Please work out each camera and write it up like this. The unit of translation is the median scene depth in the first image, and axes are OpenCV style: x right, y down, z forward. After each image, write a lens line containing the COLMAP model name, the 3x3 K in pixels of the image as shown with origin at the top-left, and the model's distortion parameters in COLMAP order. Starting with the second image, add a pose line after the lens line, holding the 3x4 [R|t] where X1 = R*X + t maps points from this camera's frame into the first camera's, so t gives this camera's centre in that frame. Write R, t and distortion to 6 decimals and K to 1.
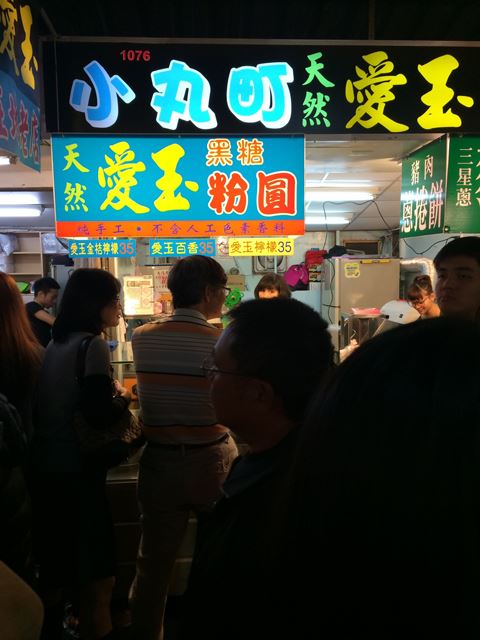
lens RADIAL K [[559.2, 0, 240.1], [0, 559.2, 320.1], [0, 0, 1]] dist [-0.000584, -0.000264]
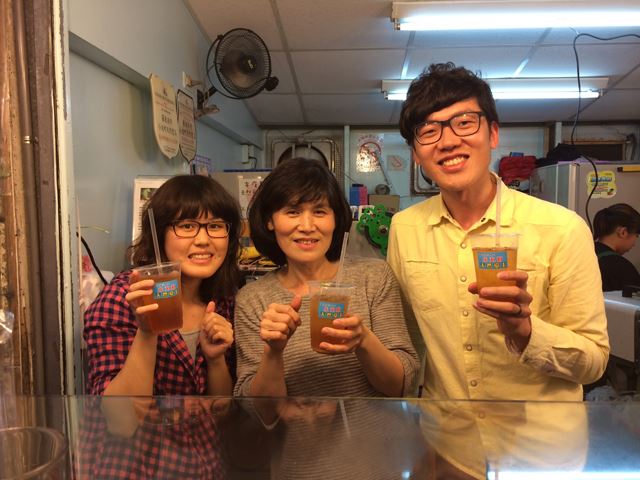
lens RADIAL K [[559.2, 0, 320.0], [0, 559.2, 239.8], [0, 0, 1]] dist [-0.000584, -0.000264]
pose [[0.994299, 0.018040, -0.105092, -0.013056], [-0.021486, 0.999265, -0.031757, -0.011151], [0.104442, 0.033834, 0.993955, 0.396895]]
